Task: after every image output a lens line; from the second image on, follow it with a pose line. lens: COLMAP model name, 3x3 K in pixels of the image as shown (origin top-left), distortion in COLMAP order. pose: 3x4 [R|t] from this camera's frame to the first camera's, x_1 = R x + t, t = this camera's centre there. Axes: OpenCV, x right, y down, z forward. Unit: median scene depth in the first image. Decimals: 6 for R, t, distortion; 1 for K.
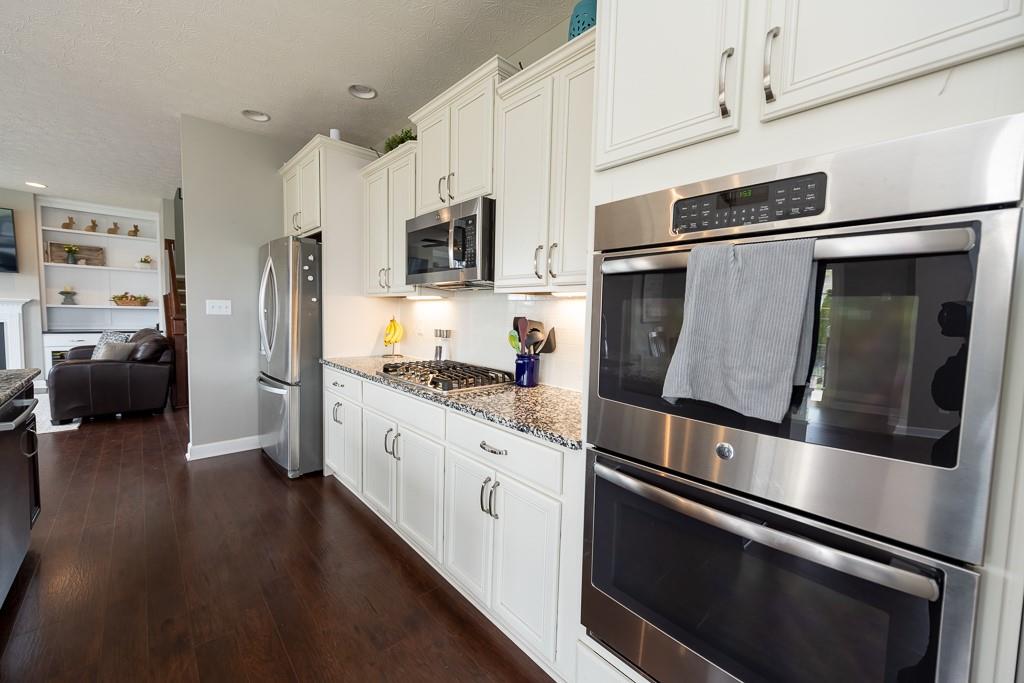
lens RADIAL K [[399.2, 0, 512.8], [0, 399.2, 343.8], [0, 0, 1]] dist [0.006291, 0.000014]
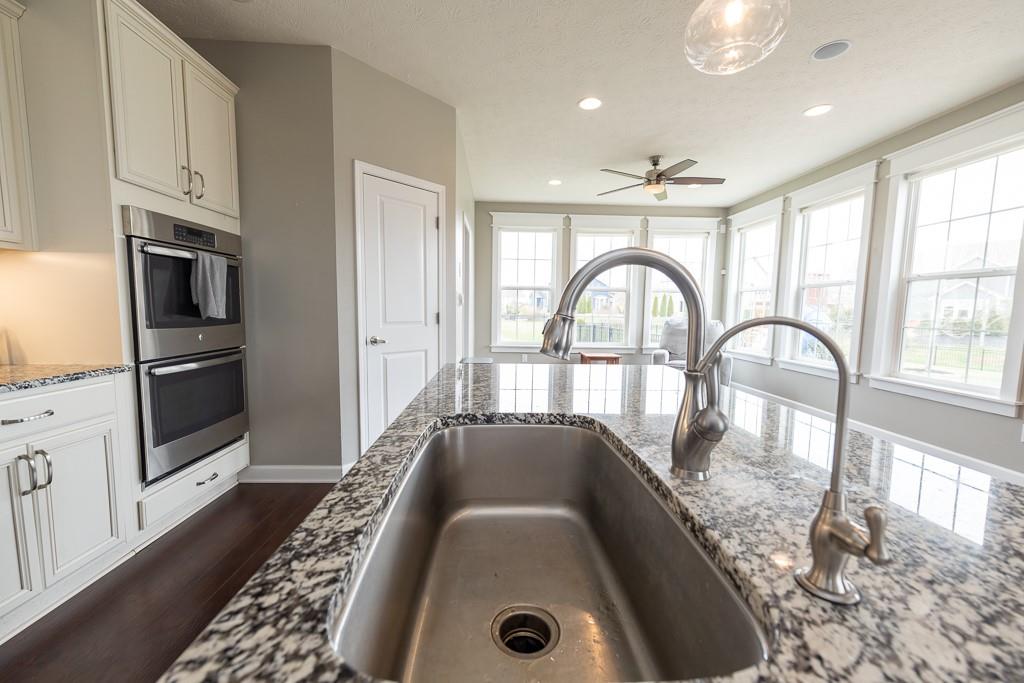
lens RADIAL K [[399.2, 0, 512.8], [0, 399.2, 343.8], [0, 0, 1]] dist [0.006291, 0.000014]
pose [[-0.753853, -0.097836, 0.649718, -0.760739], [0.014709, 0.986091, 0.165555, -0.021499], [-0.656878, 0.134361, -0.741929, 0.485702]]
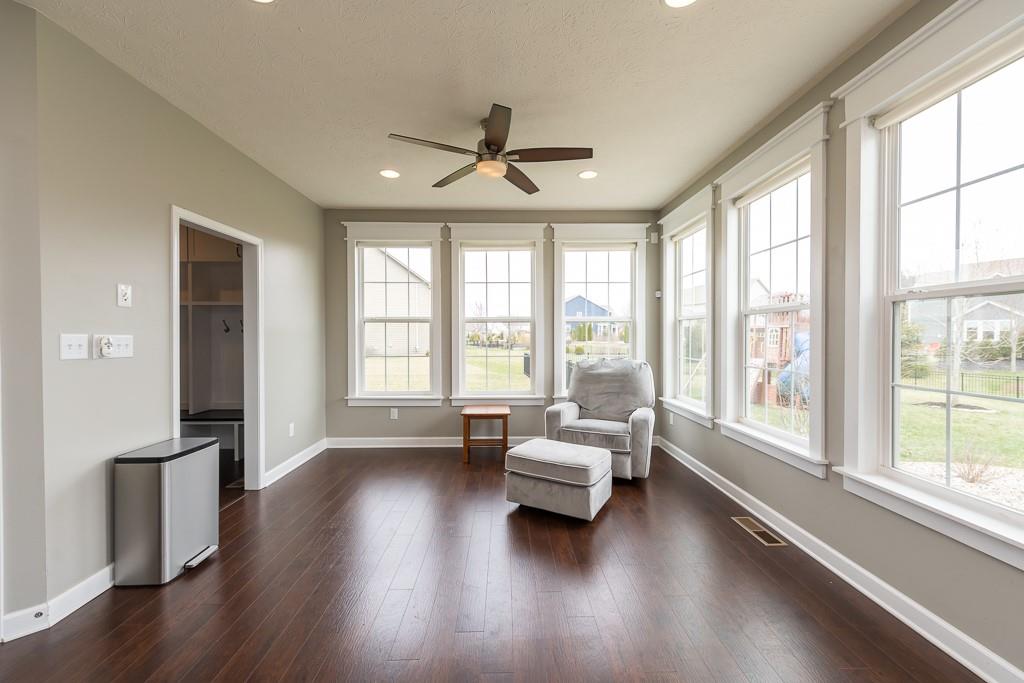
lens RADIAL K [[404.3, 0, 511.3], [0, 404.3, 340.8], [0, 0, 1]] dist [0.007846, -0.000489]
pose [[-0.739322, -0.035589, 0.672411, -0.844175], [0.032733, 0.995522, 0.088680, -0.006466], [-0.672556, 0.087573, -0.734846, -0.311382]]
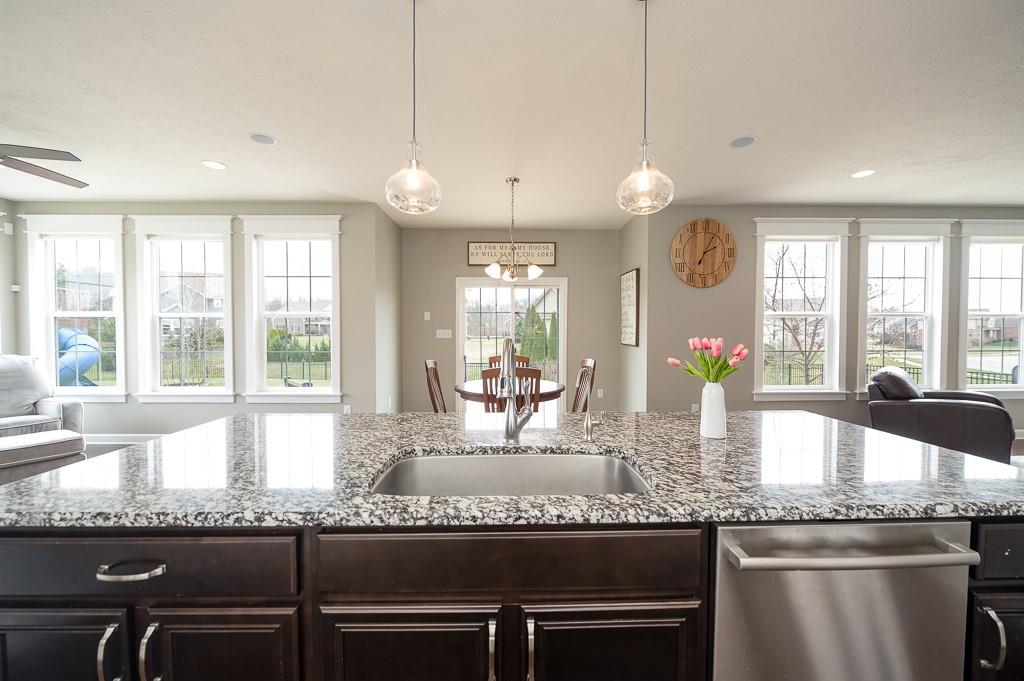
lens RADIAL K [[408.0, 0, 512.5], [0, 408.0, 338.9], [0, 0, 1]] dist [-0.032850, 0.013131]
pose [[-0.671196, -0.015343, -0.741121, -0.319362], [-0.076424, 0.995890, 0.048596, -0.056939], [0.737330, 0.089257, -0.669610, 0.581533]]
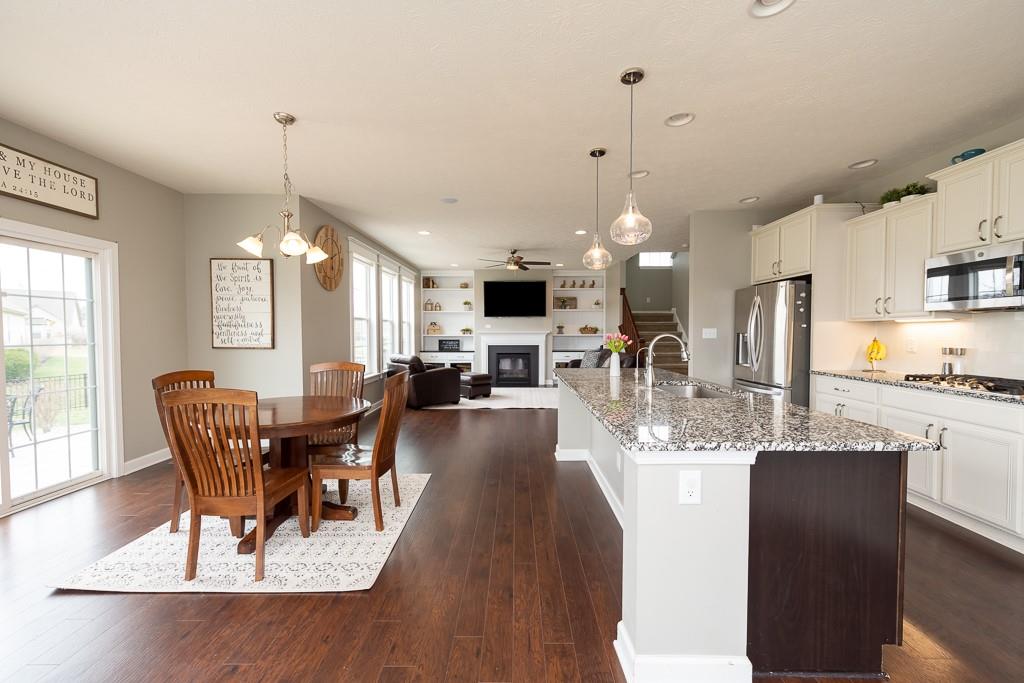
lens RADIAL K [[404.3, 0, 511.3], [0, 404.3, 340.8], [0, 0, 1]] dist [0.007846, -0.000489]
pose [[0.726265, -0.013532, -0.687282, -0.281427], [-0.029947, 0.998234, -0.051300, 0.038157], [0.686762, 0.057840, 0.724577, -0.649486]]
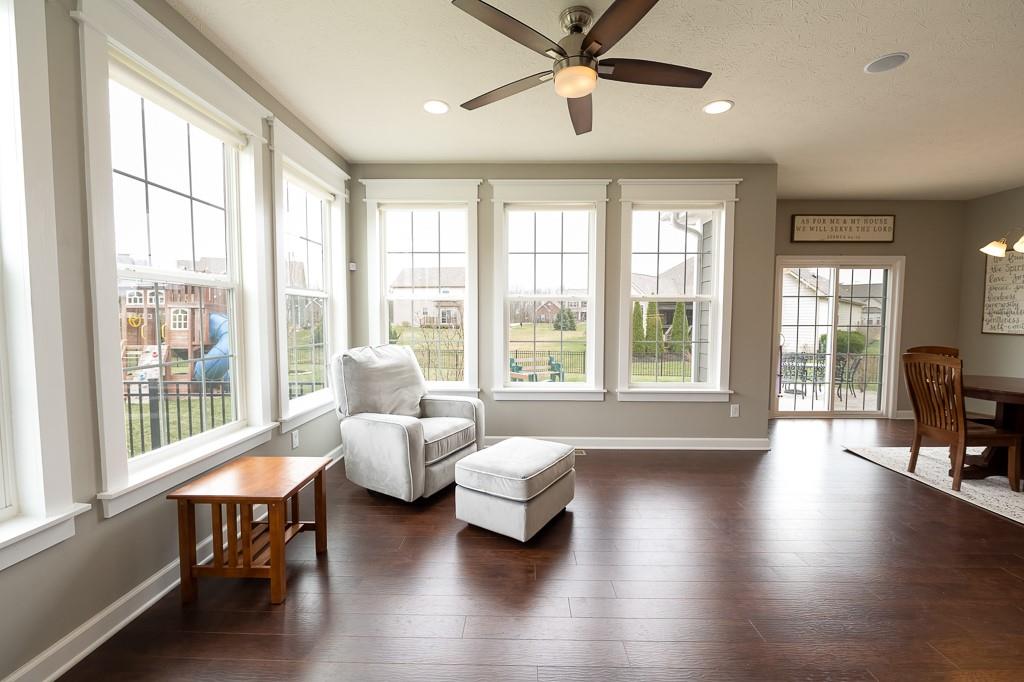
lens RADIAL K [[468.7, 0, 493.4], [0, 468.7, 345.3], [0, 0, 1]] dist [-0.002218, 0.000285]
pose [[-0.670388, 0.015514, -0.741848, 0.686708], [-0.078282, 0.992723, 0.091502, 0.051763], [0.737870, 0.119415, -0.664295, -0.517209]]
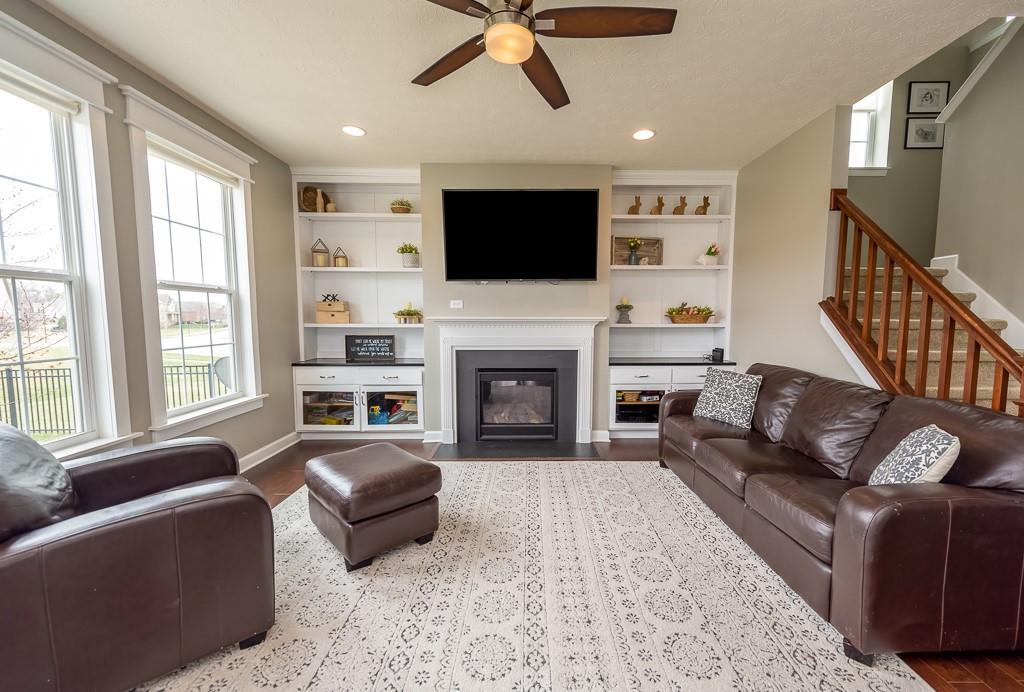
lens RADIAL K [[420.7, 0, 528.8], [0, 420.7, 349.1], [0, 0, 1]] dist [0.013518, 0.000054]
pose [[0.742273, 0.024615, -0.669645, -1.541276], [-0.031400, 0.999505, 0.001935, -0.101636], [0.669362, 0.019591, 0.742678, 0.710073]]
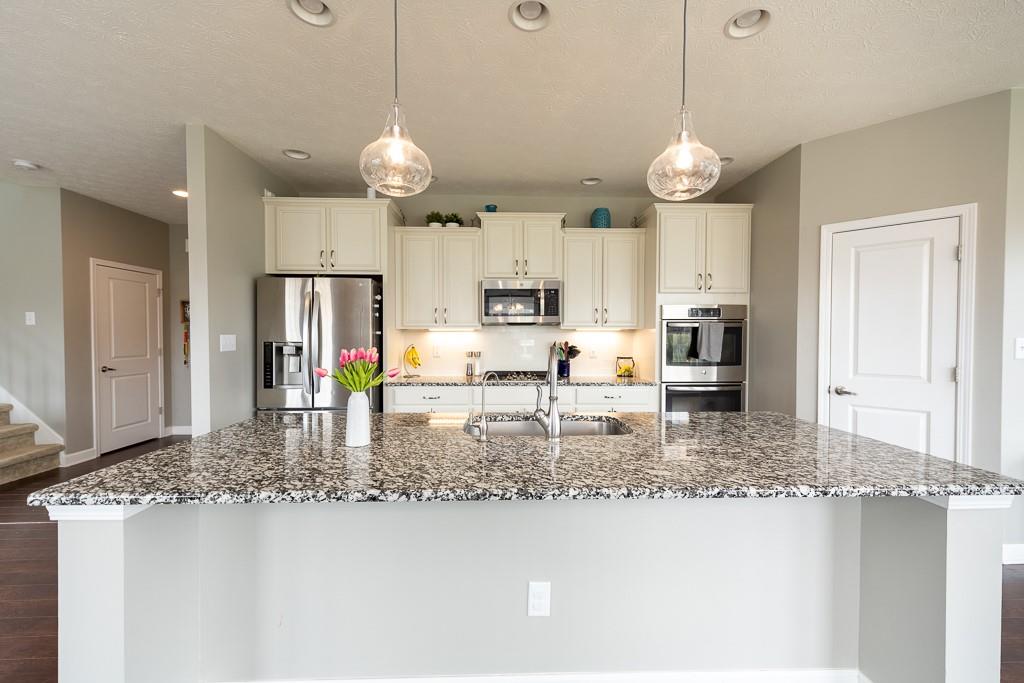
lens RADIAL K [[399.2, 0, 512.8], [0, 399.2, 343.8], [0, 0, 1]] dist [0.006291, 0.000014]
pose [[0.650118, -0.044555, 0.758526, -1.141447], [0.075754, 0.997106, -0.006358, -0.042822], [-0.756048, 0.061595, 0.651612, -0.050946]]
